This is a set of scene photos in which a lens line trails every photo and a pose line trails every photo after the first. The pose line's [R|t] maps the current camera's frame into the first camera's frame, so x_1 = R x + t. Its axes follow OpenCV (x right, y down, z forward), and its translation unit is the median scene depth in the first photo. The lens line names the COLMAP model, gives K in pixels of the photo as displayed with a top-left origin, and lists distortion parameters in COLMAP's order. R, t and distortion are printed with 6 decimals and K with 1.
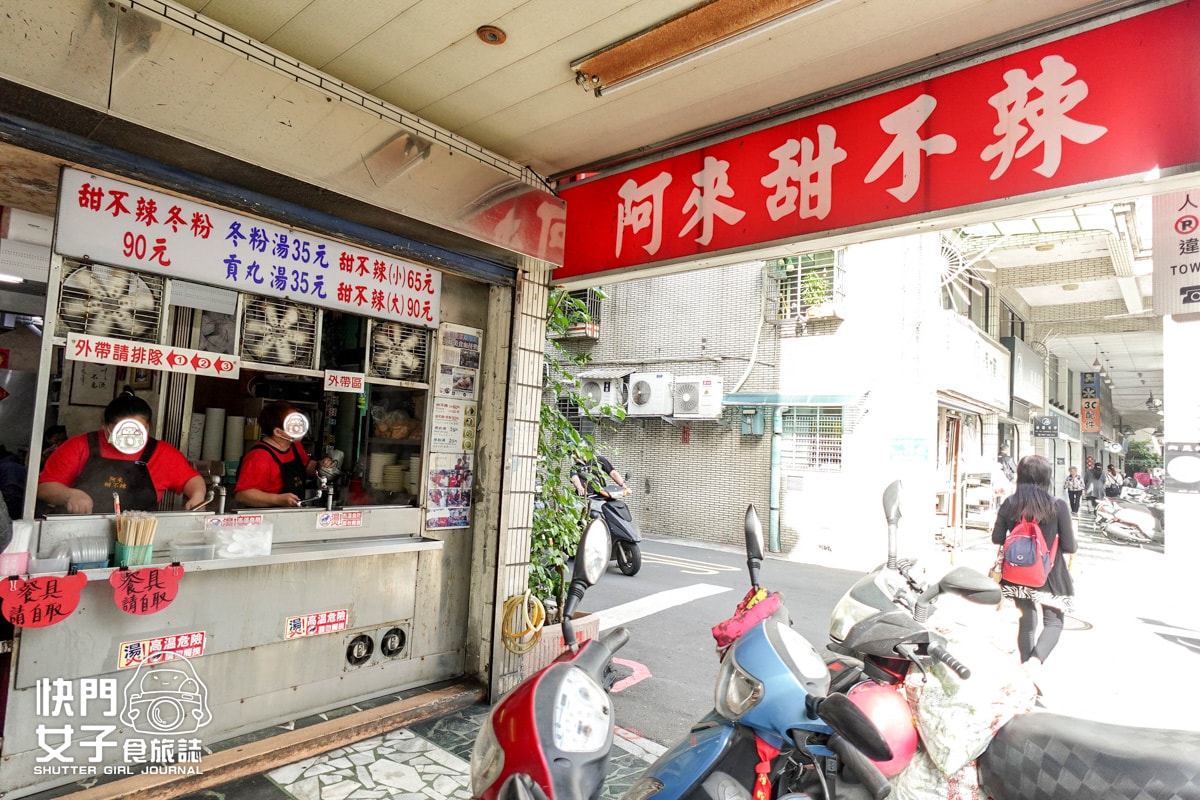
lens RADIAL K [[686.9, 0, 599.2], [0, 686.9, 398.7], [0, 0, 1]] dist [0.001430, 0.000036]
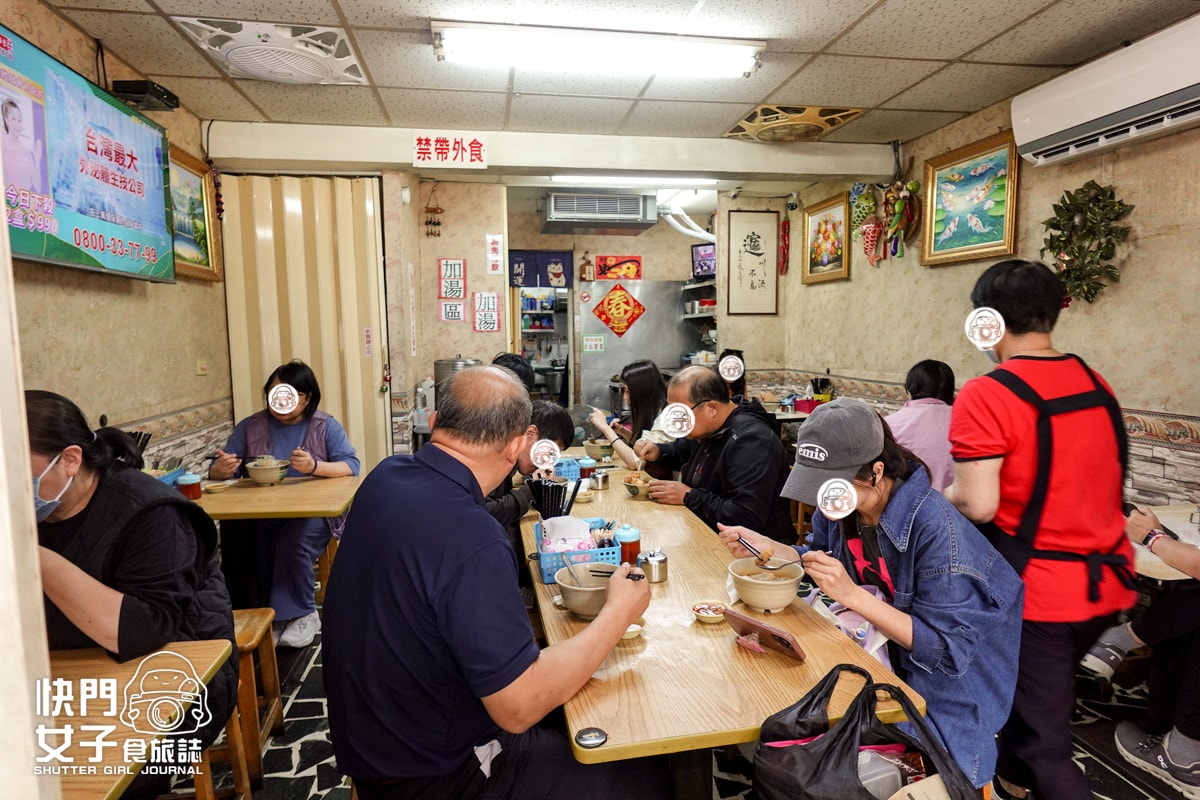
lens RADIAL K [[686.9, 0, 601.3], [0, 686.9, 404.1], [0, 0, 1]] dist [0.001430, 0.000036]
pose [[0.763450, 0.014013, -0.645715, -0.398411], [0.083039, 0.989337, 0.119650, 0.003750], [0.640506, -0.144966, 0.754146, 0.353990]]
